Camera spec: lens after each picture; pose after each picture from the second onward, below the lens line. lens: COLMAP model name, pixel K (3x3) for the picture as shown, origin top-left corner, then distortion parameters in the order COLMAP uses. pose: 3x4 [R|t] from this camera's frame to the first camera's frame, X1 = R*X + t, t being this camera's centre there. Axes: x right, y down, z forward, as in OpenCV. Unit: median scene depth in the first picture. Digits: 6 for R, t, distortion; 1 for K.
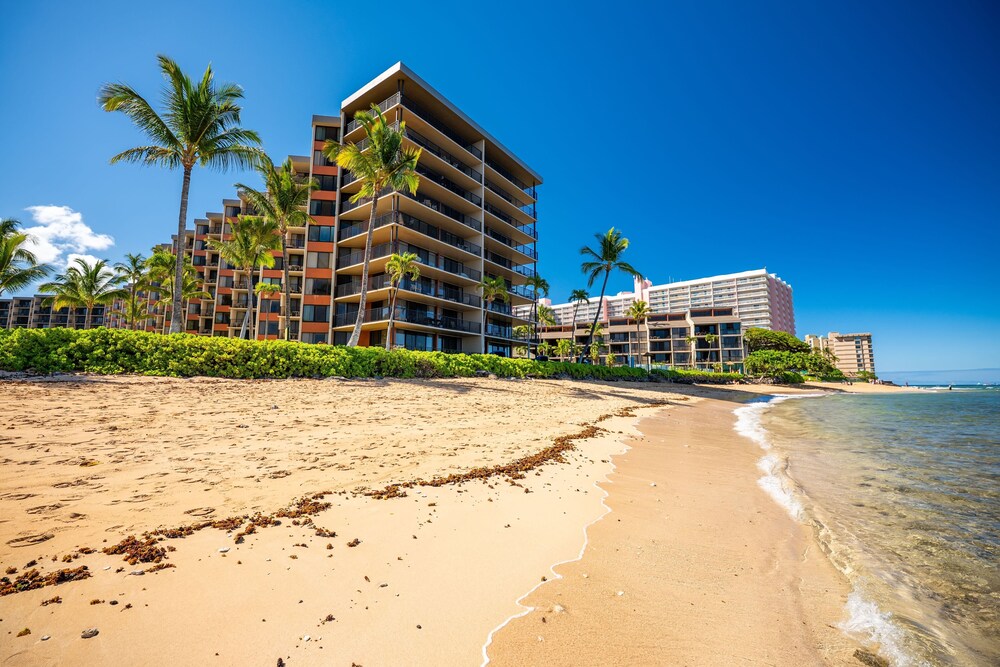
lens RADIAL K [[402.4, 0, 500.0], [0, 402.4, 333.5], [0, 0, 1]] dist [-0.019140, 0.000056]
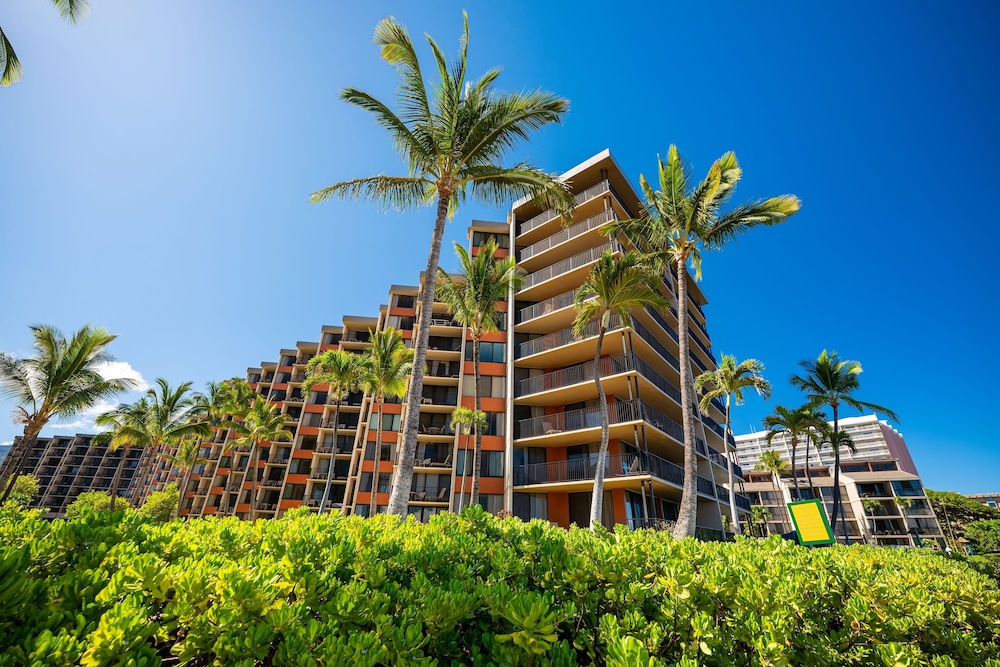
lens RADIAL K [[402.4, 0, 500.0], [0, 402.4, 333.5], [0, 0, 1]] dist [-0.019140, 0.000056]
pose [[0.998279, -0.004941, -0.058437, -0.318268], [-0.016444, 0.932888, -0.359792, -0.008792], [0.056293, 0.360133, 0.931201, 0.252458]]
